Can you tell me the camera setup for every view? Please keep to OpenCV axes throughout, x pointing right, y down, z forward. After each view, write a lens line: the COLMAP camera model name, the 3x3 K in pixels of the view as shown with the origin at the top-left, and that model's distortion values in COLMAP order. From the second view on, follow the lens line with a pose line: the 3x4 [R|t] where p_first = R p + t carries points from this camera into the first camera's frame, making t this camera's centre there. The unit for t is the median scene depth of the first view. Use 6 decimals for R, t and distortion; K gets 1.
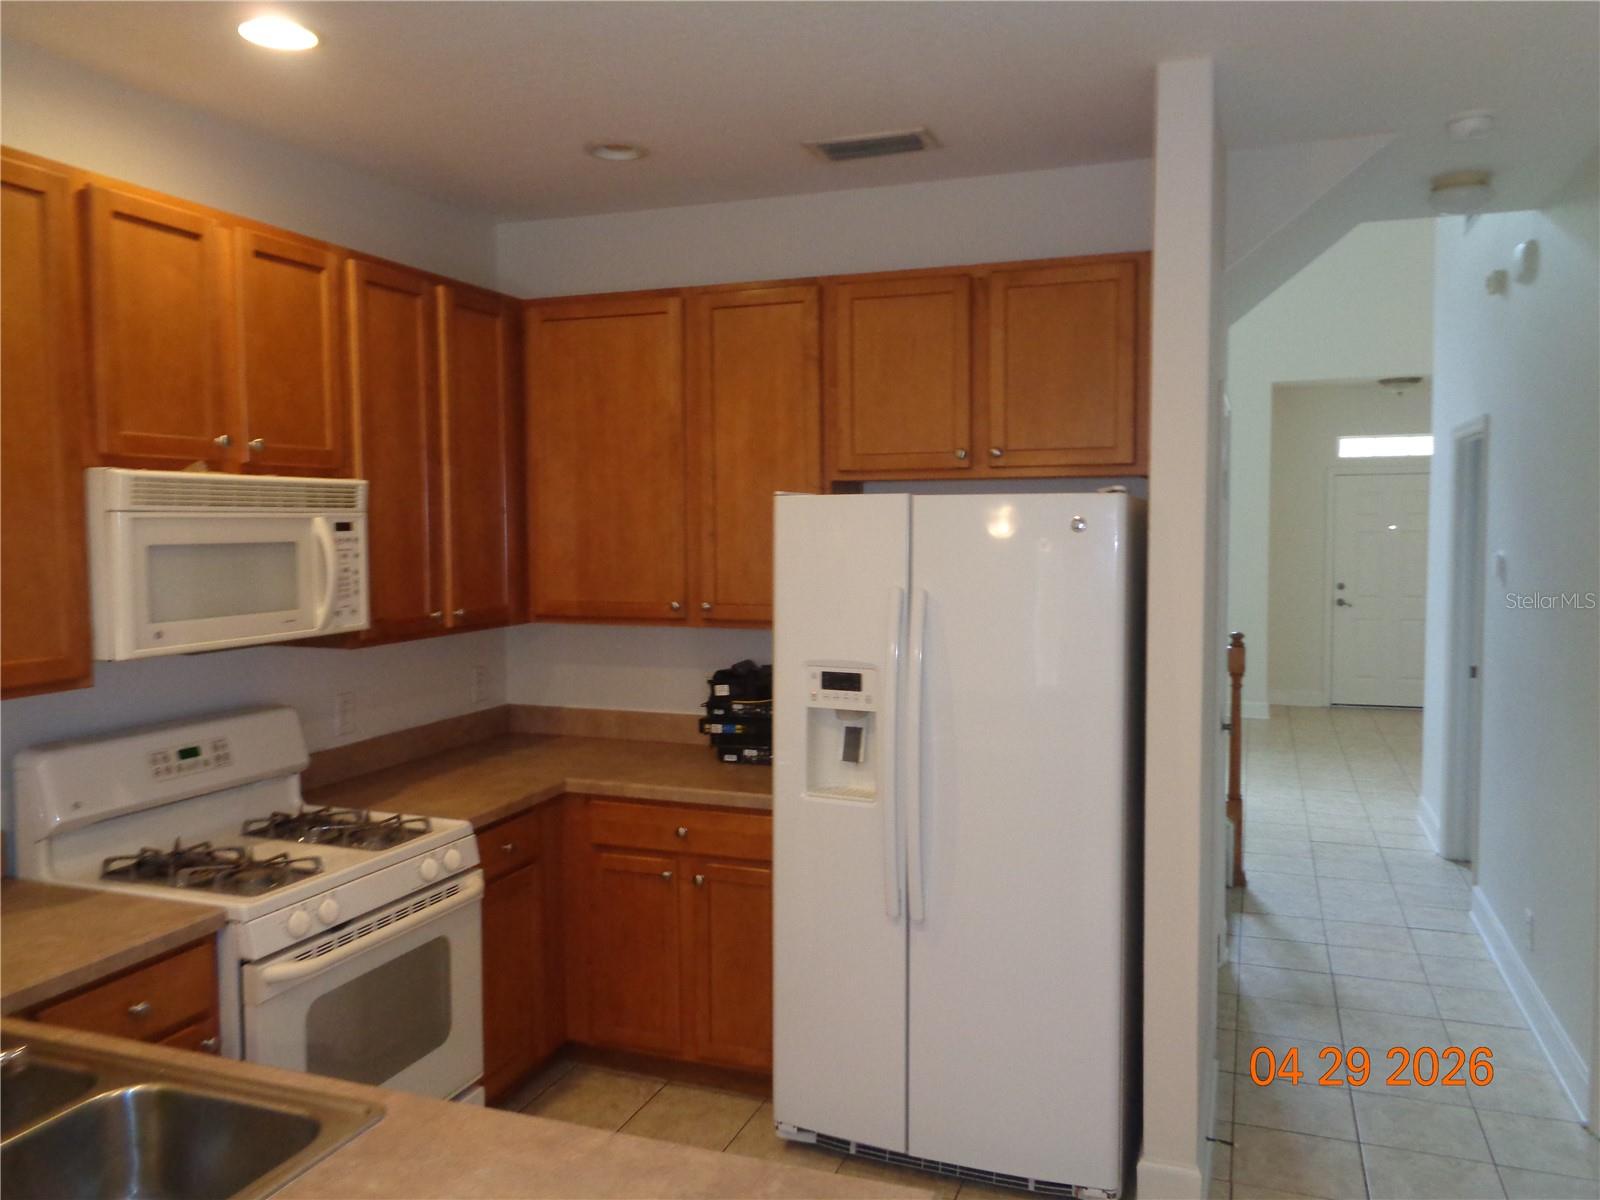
lens RADIAL K [[1207.4, 0, 807.5], [0, 1207.4, 597.2], [0, 0, 1]] dist [0.002634, 0.012800]
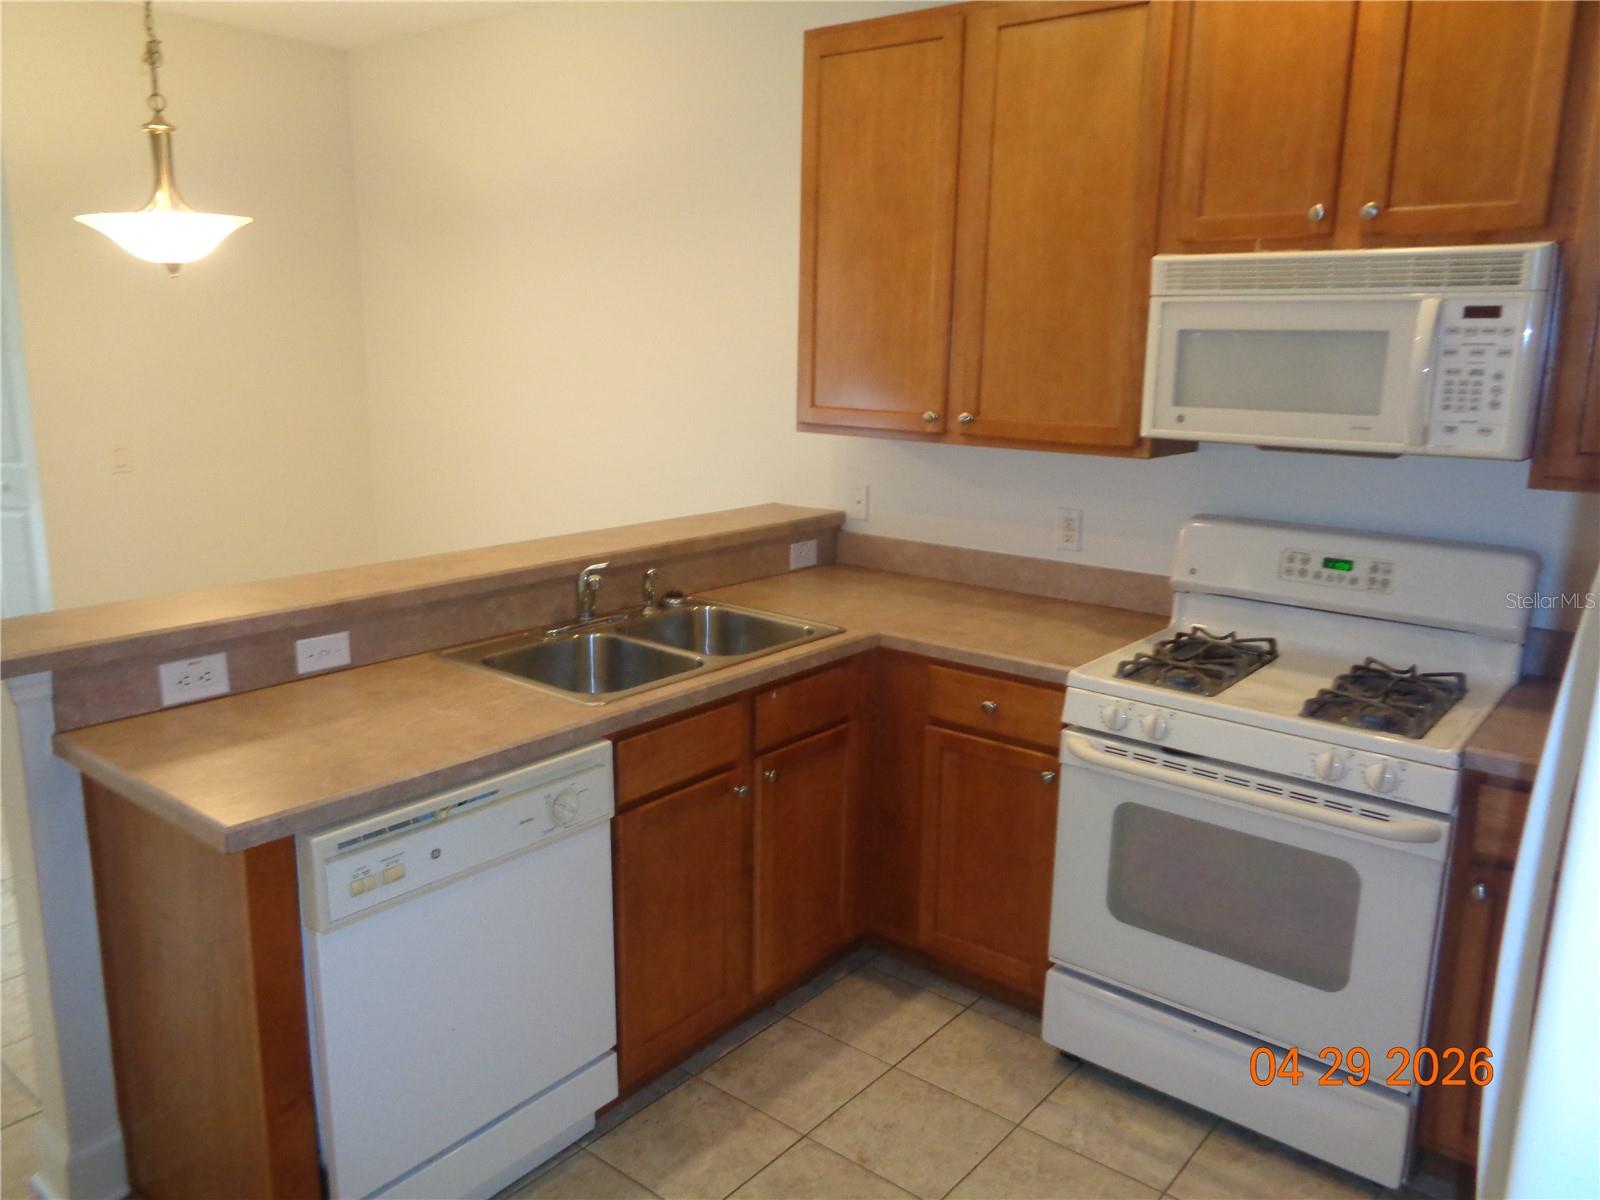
lens RADIAL K [[1207.4, 0, 804.6], [0, 1207.4, 595.9], [0, 0, 1]] dist [0.002634, 0.012800]
pose [[-0.316983, 0.201471, -0.926785, 0.462924], [-0.072451, 0.969178, 0.235467, -0.034704], [0.945660, 0.141785, -0.292616, 0.853677]]
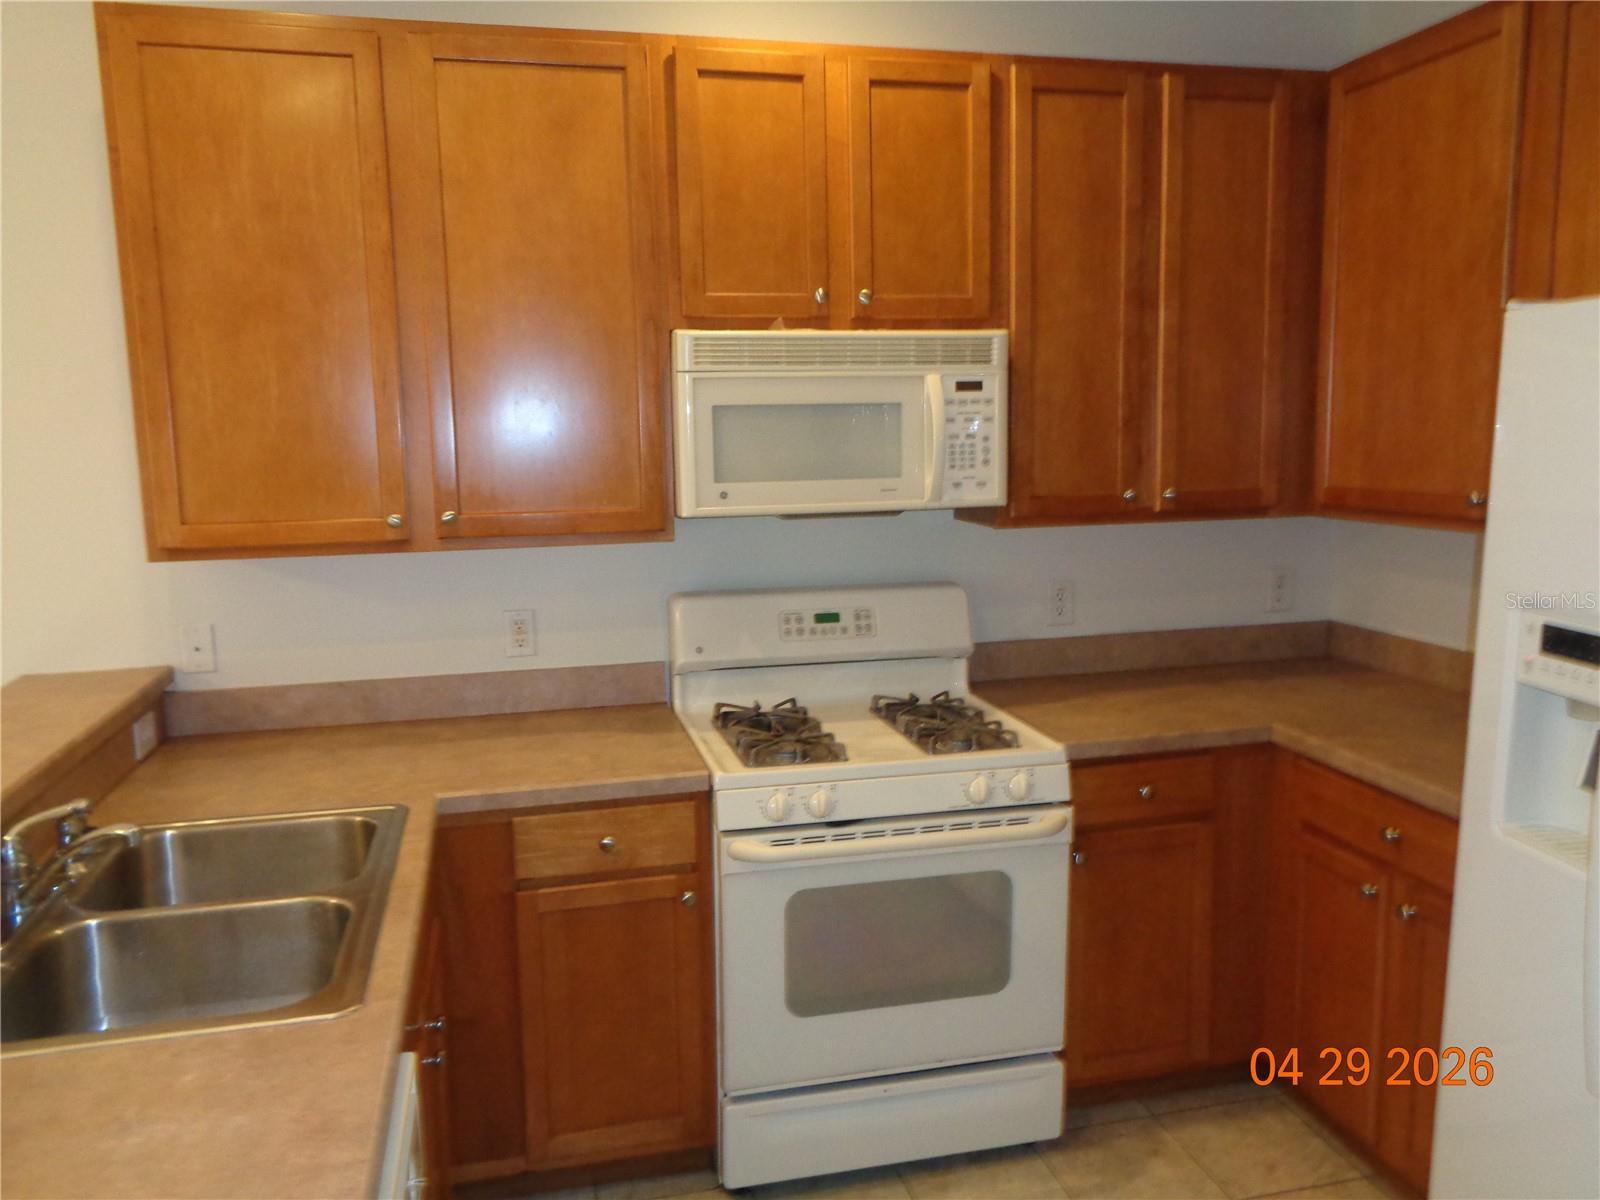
lens RADIAL K [[1207.4, 0, 796.3], [0, 1207.4, 597.3], [0, 0, 1]] dist [0.002634, 0.012800]
pose [[0.559420, 0.115308, -0.820825, 0.283276], [-0.038285, 0.992814, 0.113377, -0.000568], [0.828000, -0.032000, 0.559814, 0.402402]]
